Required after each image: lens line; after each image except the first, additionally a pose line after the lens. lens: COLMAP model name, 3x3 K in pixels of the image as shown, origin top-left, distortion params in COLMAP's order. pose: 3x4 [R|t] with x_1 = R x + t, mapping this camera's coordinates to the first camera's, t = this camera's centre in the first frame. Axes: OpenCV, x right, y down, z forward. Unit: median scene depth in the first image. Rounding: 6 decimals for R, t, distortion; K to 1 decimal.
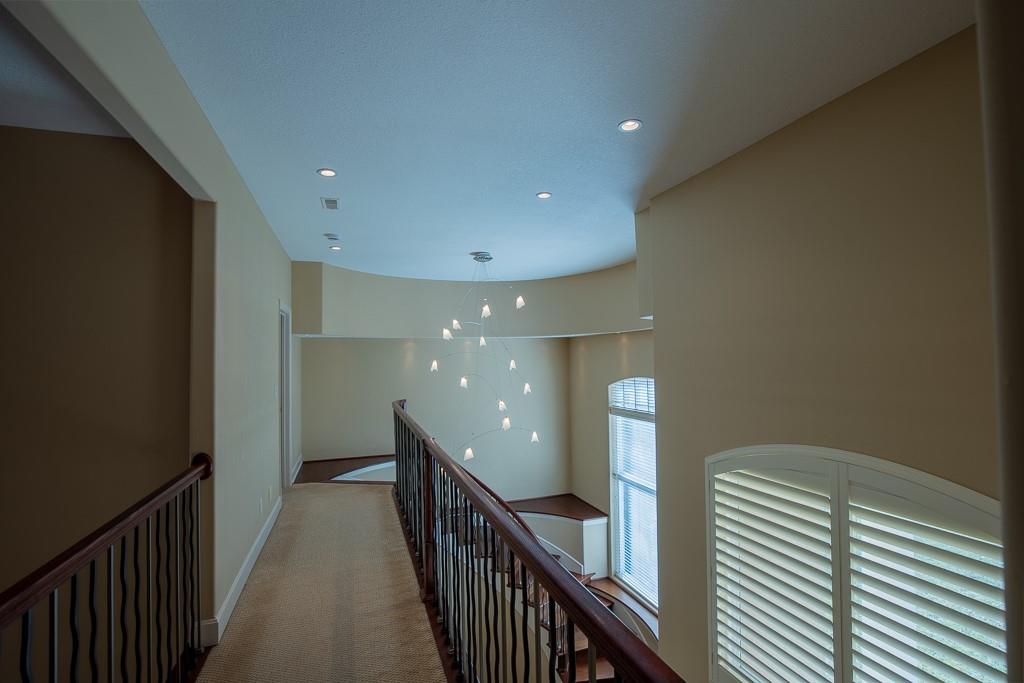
lens RADIAL K [[475.2, 0, 512.4], [0, 475.2, 338.5], [0, 0, 1]] dist [-0.030799, 0.001187]
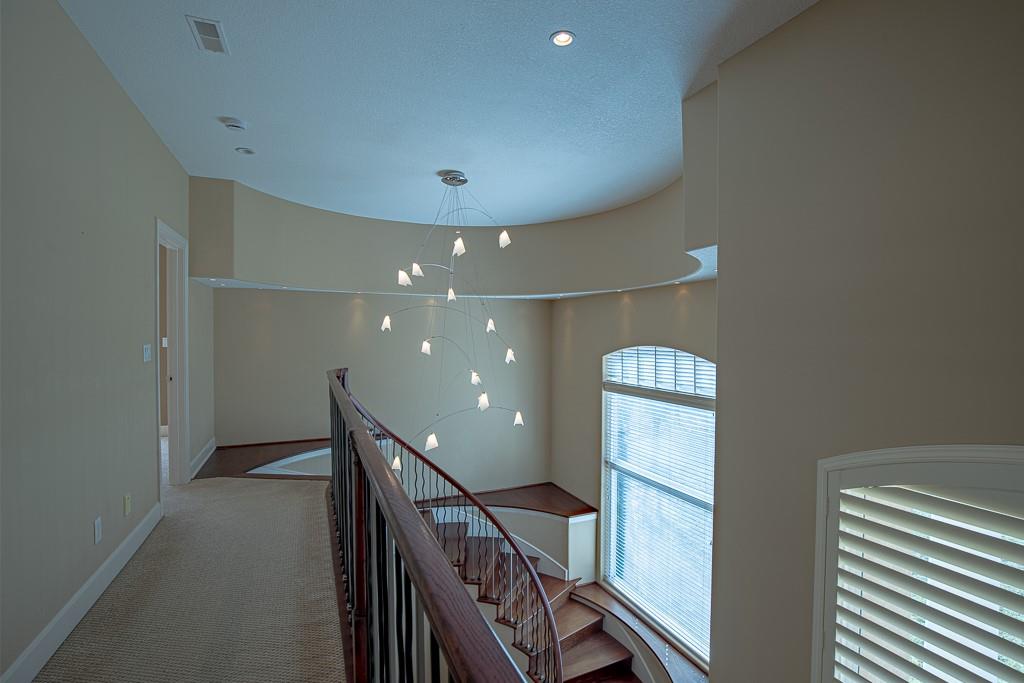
lens RADIAL K [[475.2, 0, 514.9], [0, 475.2, 340.3], [0, 0, 1]] dist [-0.030799, 0.001187]
pose [[0.996219, 0.018808, 0.084813, -0.023700], [-0.023271, 0.998379, 0.051944, 0.036482], [-0.083698, -0.053722, 0.995042, 0.217040]]
